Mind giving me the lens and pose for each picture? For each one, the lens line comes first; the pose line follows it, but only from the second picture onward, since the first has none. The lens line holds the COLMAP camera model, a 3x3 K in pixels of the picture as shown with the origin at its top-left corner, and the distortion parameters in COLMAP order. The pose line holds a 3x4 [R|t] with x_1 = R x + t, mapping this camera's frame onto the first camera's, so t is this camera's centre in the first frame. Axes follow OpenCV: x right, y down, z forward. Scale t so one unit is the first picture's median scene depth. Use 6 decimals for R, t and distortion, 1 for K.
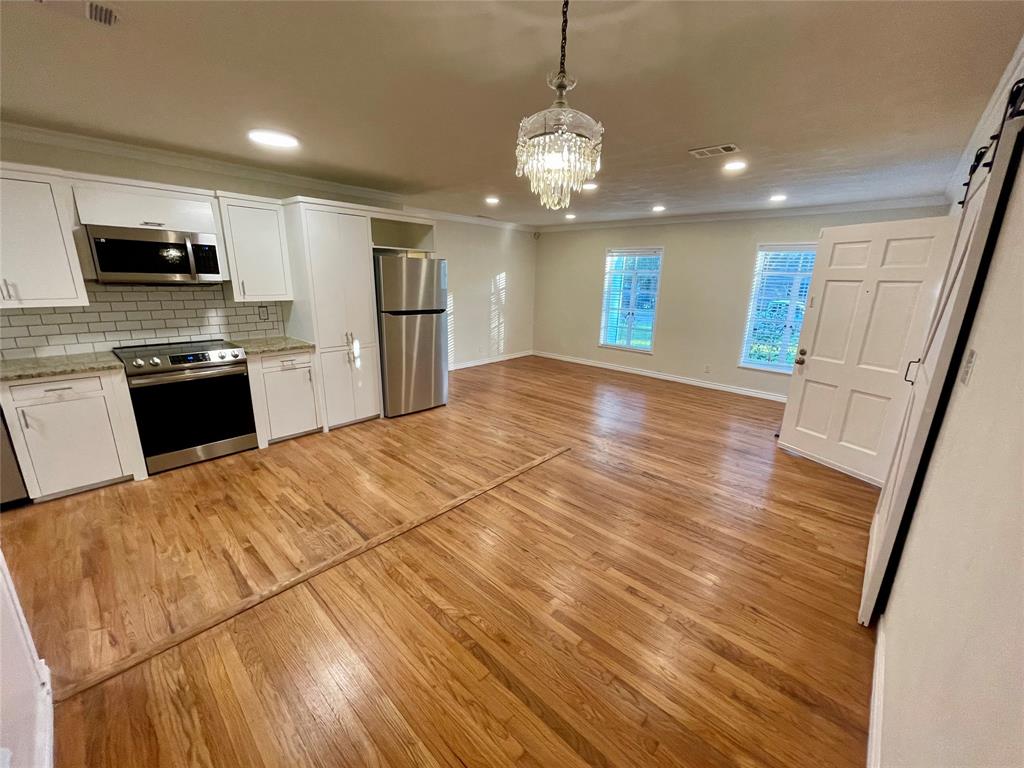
lens RADIAL K [[410.9, 0, 518.1], [0, 410.9, 386.0], [0, 0, 1]] dist [-0.000547, -0.001472]
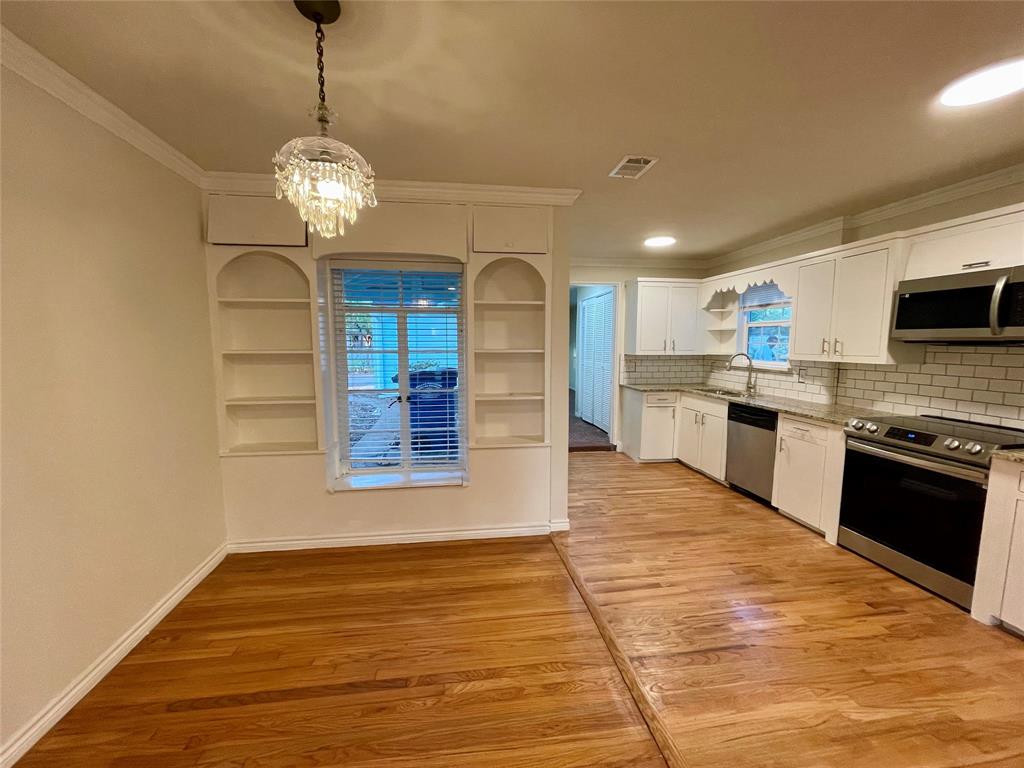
lens RADIAL K [[410.9, 0, 508.2], [0, 410.9, 385.7], [0, 0, 1]] dist [-0.000547, -0.001472]
pose [[-0.640490, 0.058426, -0.765741, 0.265039], [-0.211952, 0.944926, 0.249382, -0.196575], [0.738139, 0.322027, -0.592832, 0.912150]]
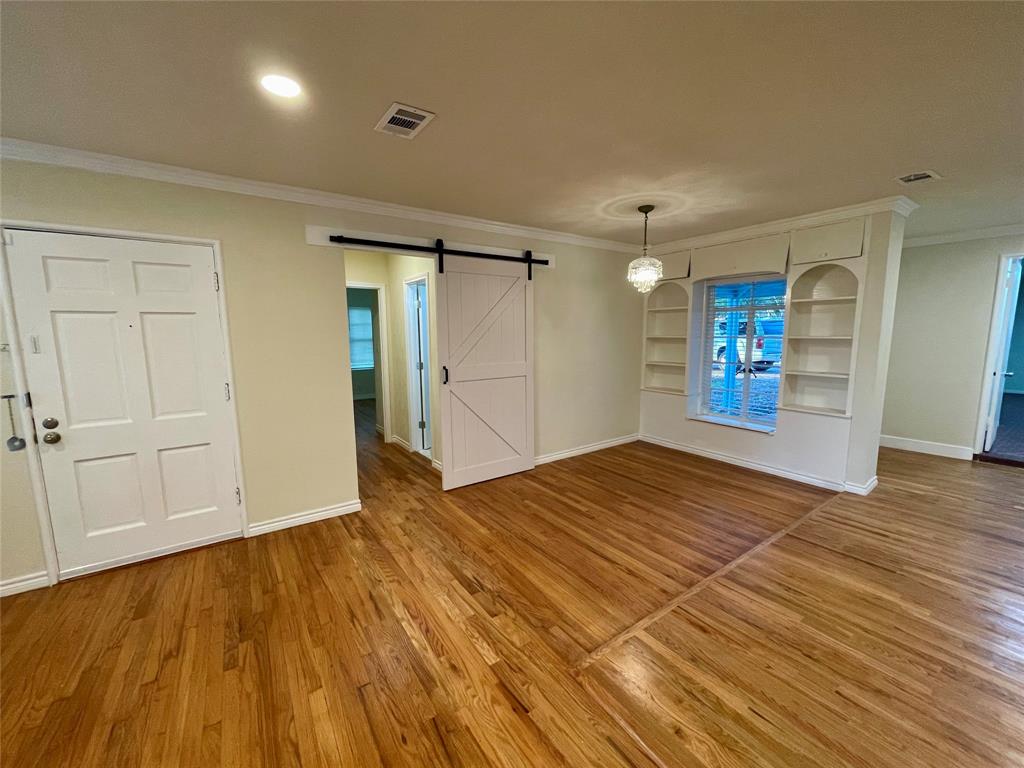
lens RADIAL K [[410.9, 0, 510.2], [0, 410.9, 384.8], [0, 0, 1]] dist [-0.000547, -0.001472]
pose [[-0.971722, -0.043705, 0.232046, 0.125053], [0.048848, 0.924255, 0.378637, -0.416444], [-0.231018, 0.379265, -0.895985, 1.695342]]
